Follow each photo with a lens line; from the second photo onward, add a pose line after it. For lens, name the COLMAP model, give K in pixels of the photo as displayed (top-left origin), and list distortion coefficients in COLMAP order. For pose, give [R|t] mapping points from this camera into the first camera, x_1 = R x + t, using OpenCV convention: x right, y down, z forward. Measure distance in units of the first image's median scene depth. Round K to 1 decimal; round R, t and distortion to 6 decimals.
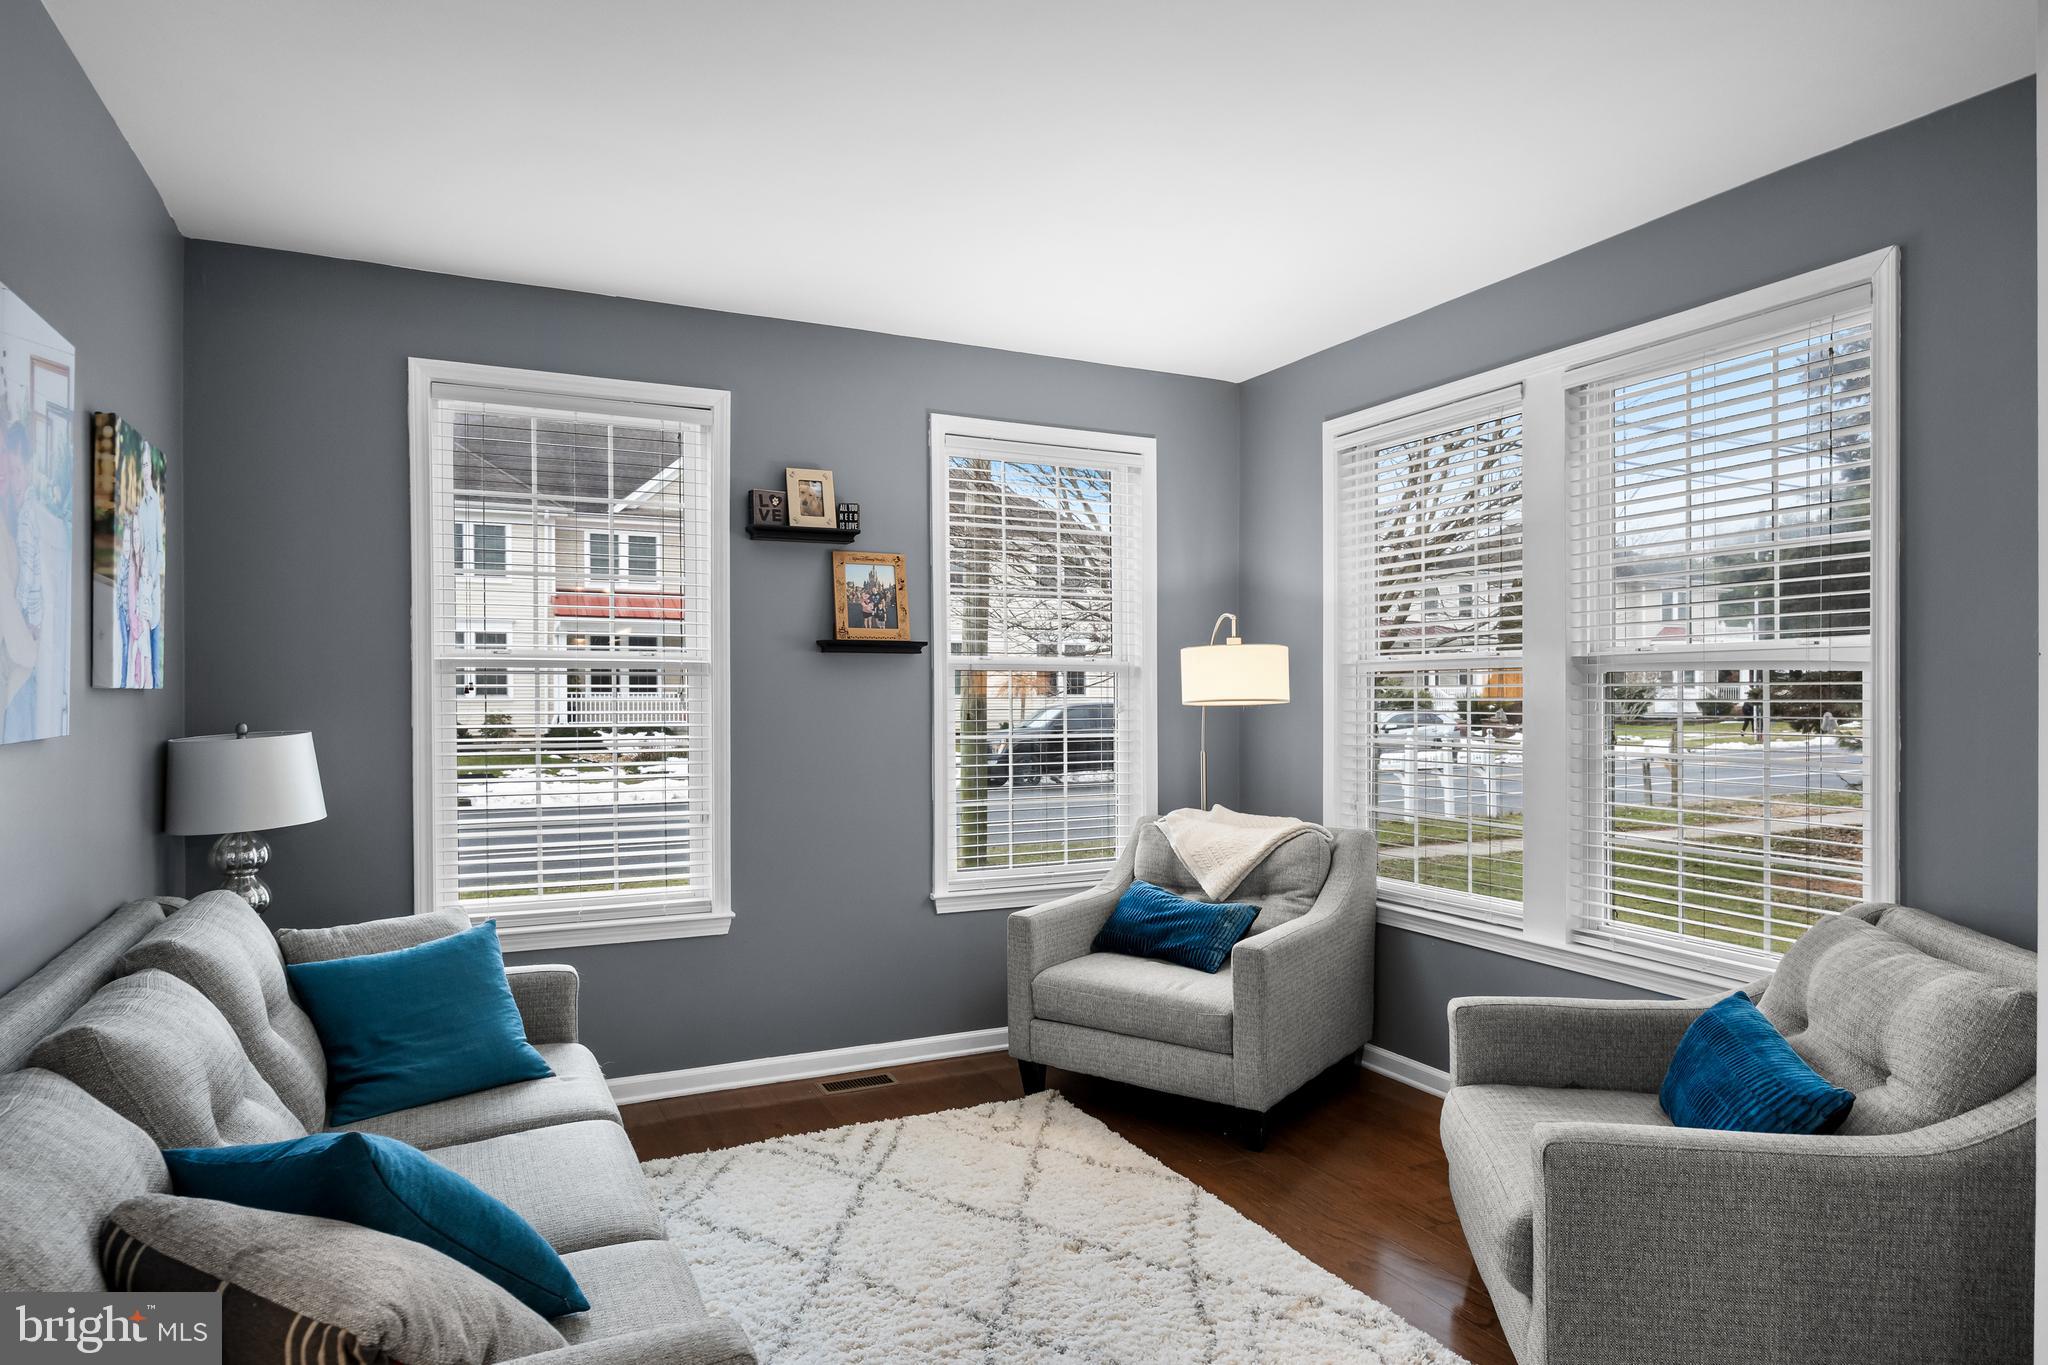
lens RADIAL K [[1204.9, 0, 1031.5], [0, 1204.9, 728.0], [0, 0, 1]] dist [-0.007632, -0.000143]
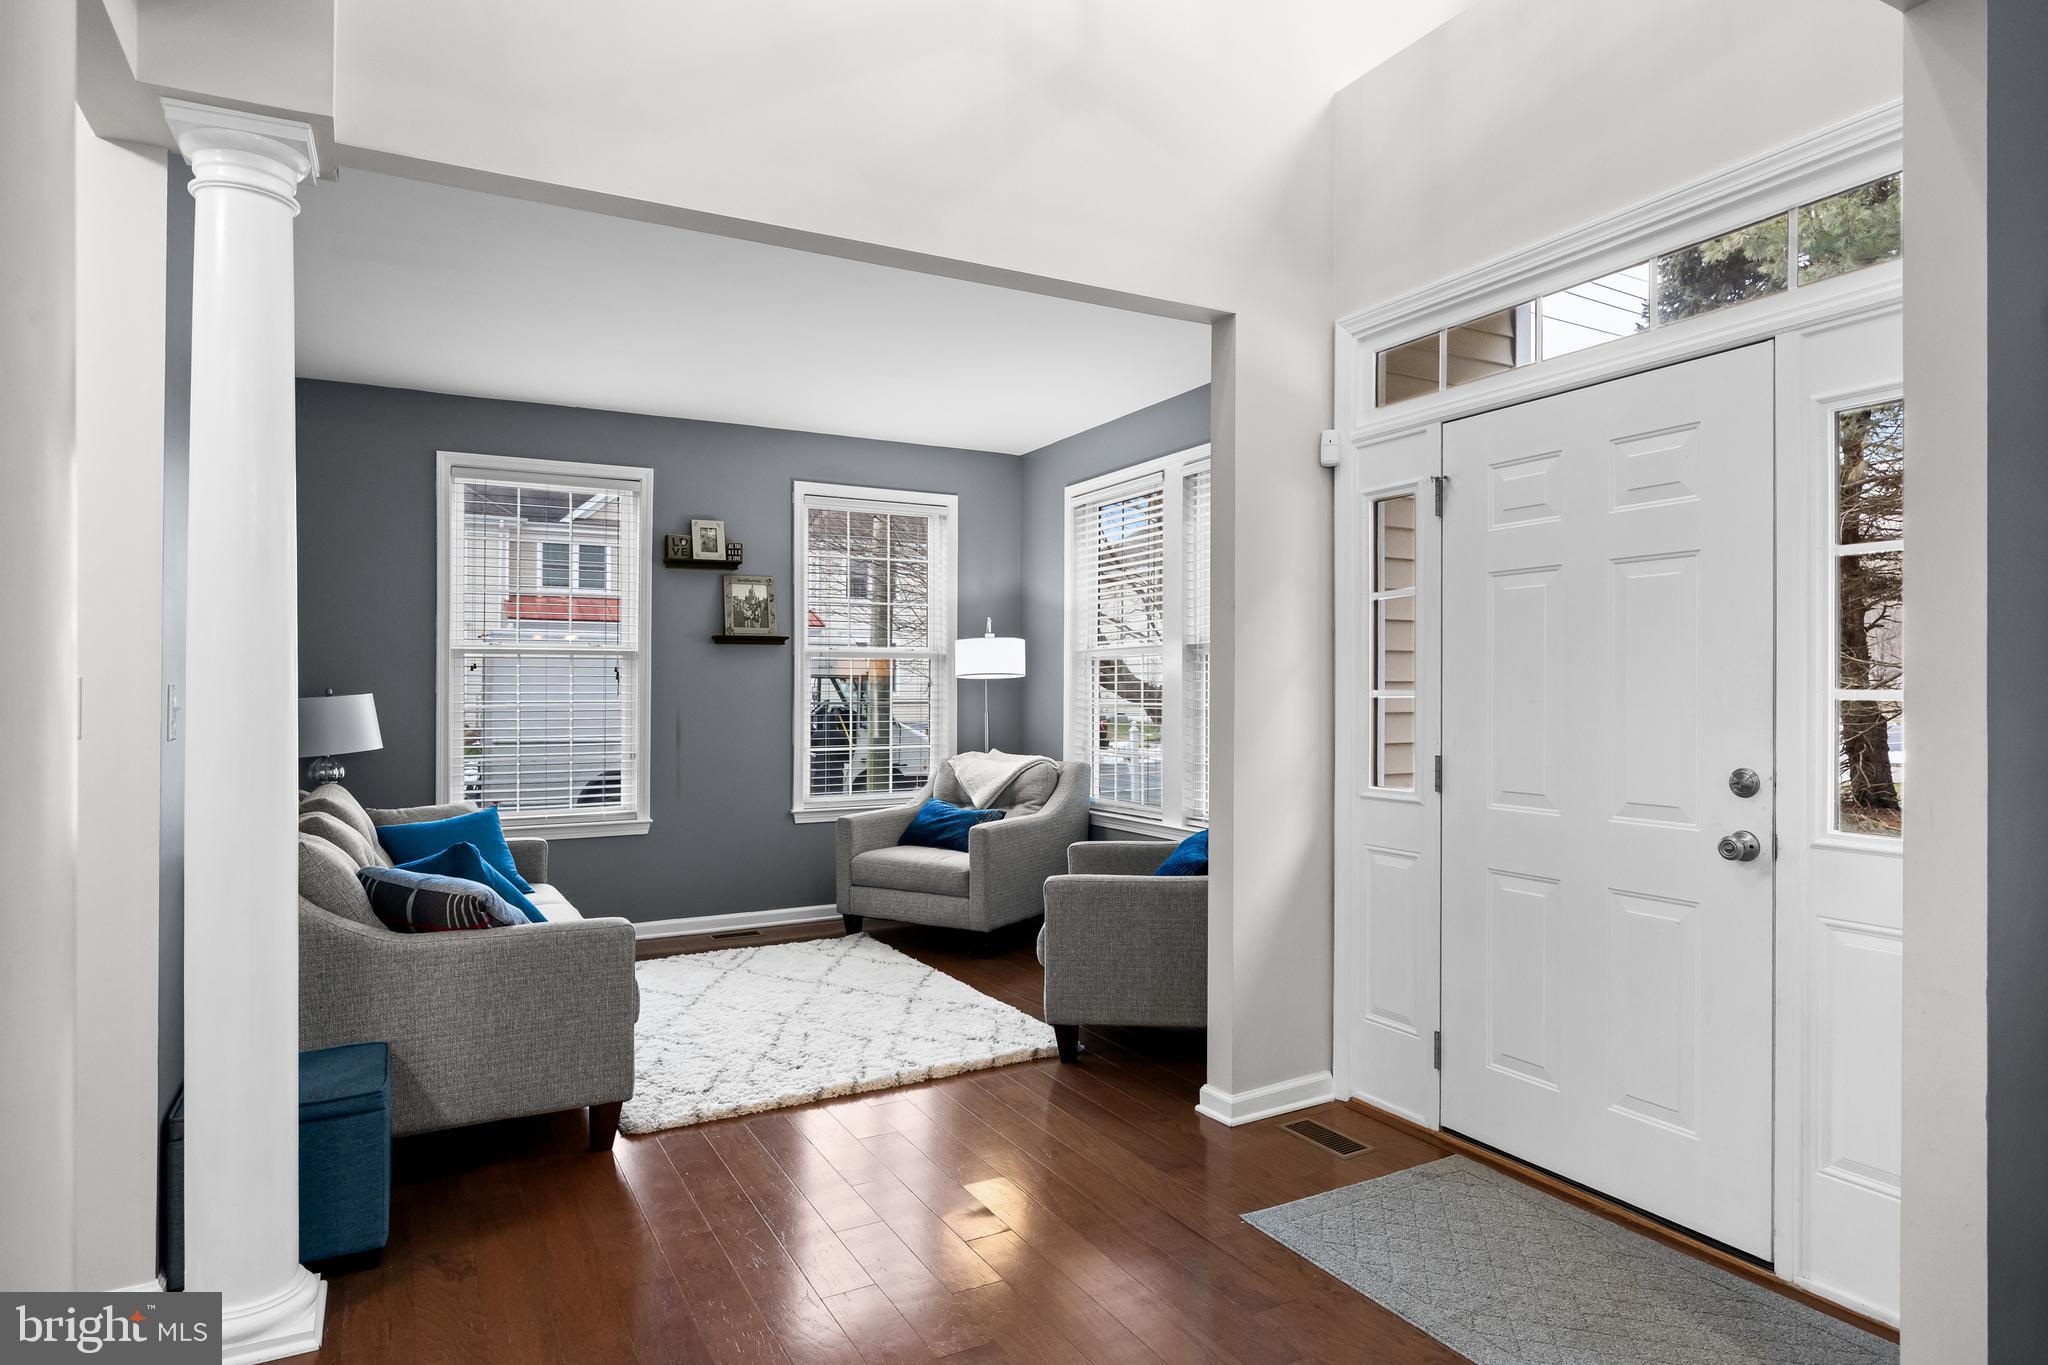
lens RADIAL K [[1129.6, 0, 1020.4], [0, 1129.6, 674.6], [0, 0, 1]] dist [-0.007912, -0.002000]
pose [[0.998676, -0.003593, 0.051324, 0.128251], [0.005778, 0.999080, -0.042490, 0.035337], [-0.051124, 0.042730, 0.997778, -0.395640]]
